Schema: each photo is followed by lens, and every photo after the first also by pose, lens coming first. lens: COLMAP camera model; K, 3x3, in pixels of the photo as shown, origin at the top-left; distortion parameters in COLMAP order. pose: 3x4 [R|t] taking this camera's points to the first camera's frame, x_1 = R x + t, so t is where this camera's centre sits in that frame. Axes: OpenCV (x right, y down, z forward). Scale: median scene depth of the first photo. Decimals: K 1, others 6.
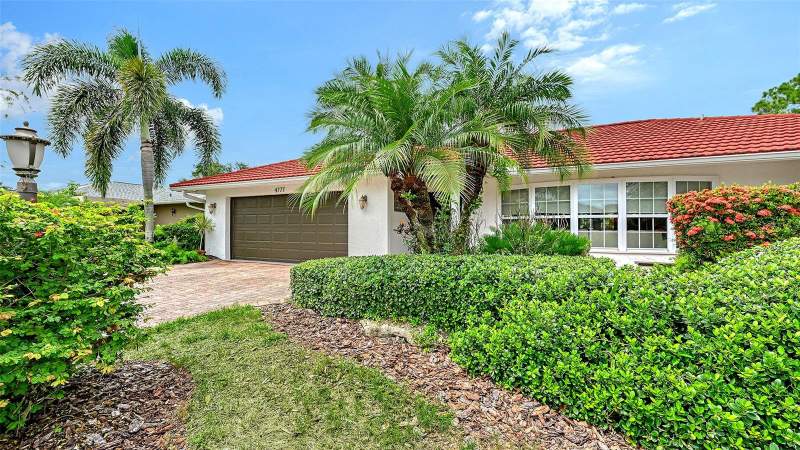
lens RADIAL K [[315.6, 0, 400.0], [0, 315.6, 225.0], [0, 0, 1]] dist [-0.000638, -0.000020]
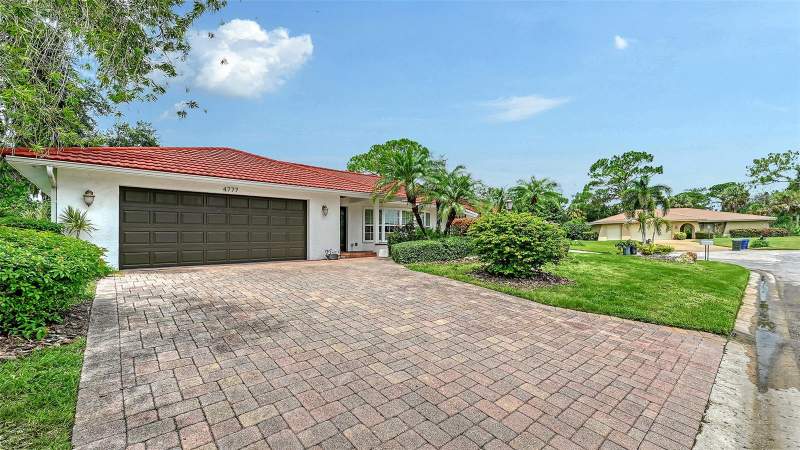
lens RADIAL K [[334.4, 0, 400.0], [0, 334.4, 225.0], [0, 0, 1]] dist [-0.001381, -0.000145]
pose [[0.396906, 0.031958, 0.917303, -1.137235], [0.004414, 0.999316, -0.036725, 0.039533], [-0.917848, 0.018625, 0.396494, 0.109649]]
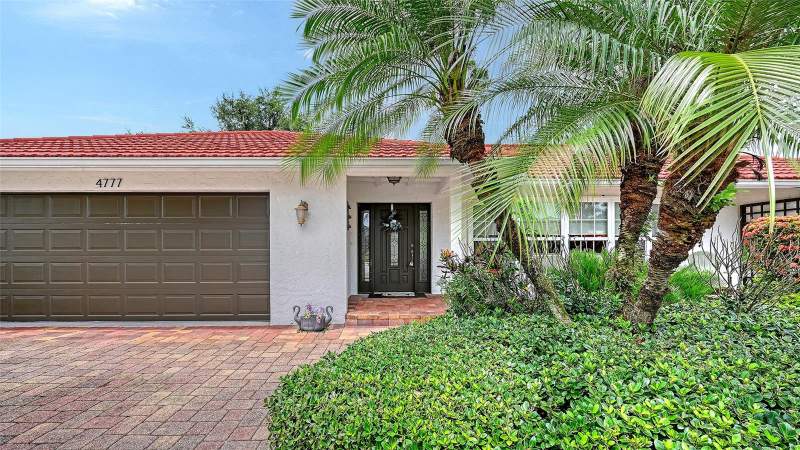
lens RADIAL K [[334.4, 0, 400.0], [0, 334.4, 225.0], [0, 0, 1]] dist [-0.001381, -0.000145]
pose [[0.891341, 0.023830, 0.452707, -0.208806], [0.000567, 0.998558, -0.053680, -0.012418], [-0.453333, 0.048104, 0.890042, 0.301463]]
